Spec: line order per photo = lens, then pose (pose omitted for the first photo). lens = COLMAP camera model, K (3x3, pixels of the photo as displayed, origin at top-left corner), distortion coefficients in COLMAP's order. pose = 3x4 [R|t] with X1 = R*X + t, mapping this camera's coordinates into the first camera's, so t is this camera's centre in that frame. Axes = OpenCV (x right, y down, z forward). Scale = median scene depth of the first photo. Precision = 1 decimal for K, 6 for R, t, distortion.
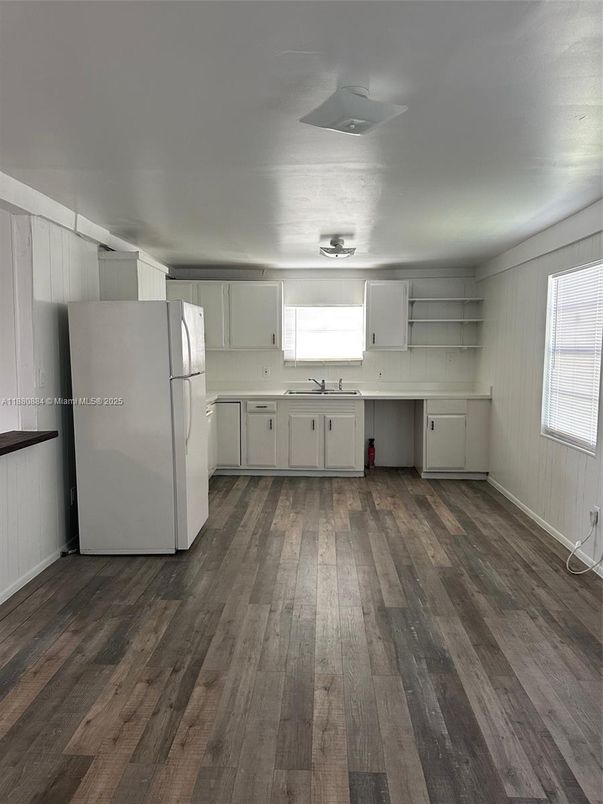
lens RADIAL K [[572.8, 0, 301.5], [0, 572.8, 402.0], [0, 0, 1]] dist [0.066020, -0.069820]
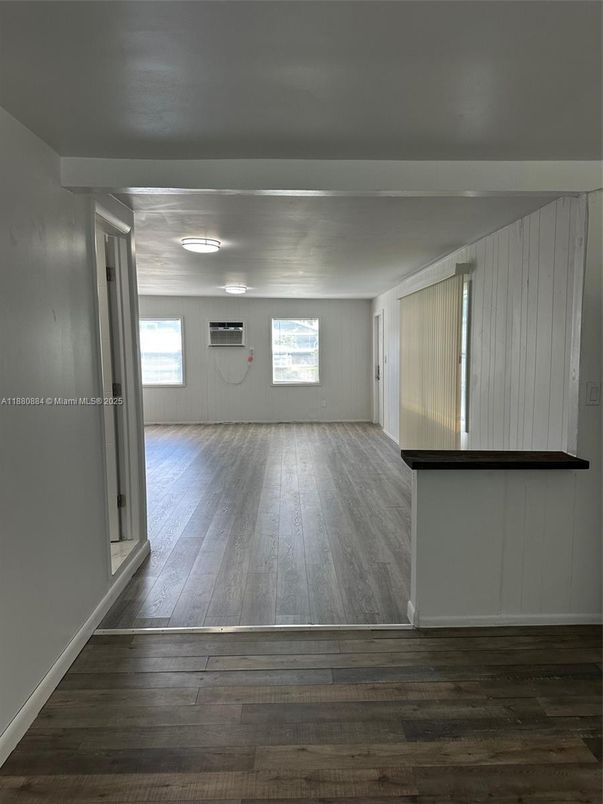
lens RADIAL K [[572.8, 0, 301.5], [0, 572.8, 402.0], [0, 0, 1]] dist [0.066020, -0.069820]
pose [[0.062006, 0.102356, -0.992813, 0.431706], [-0.086249, 0.991556, 0.096839, -0.098185], [0.994342, 0.079624, 0.070311, 0.700952]]
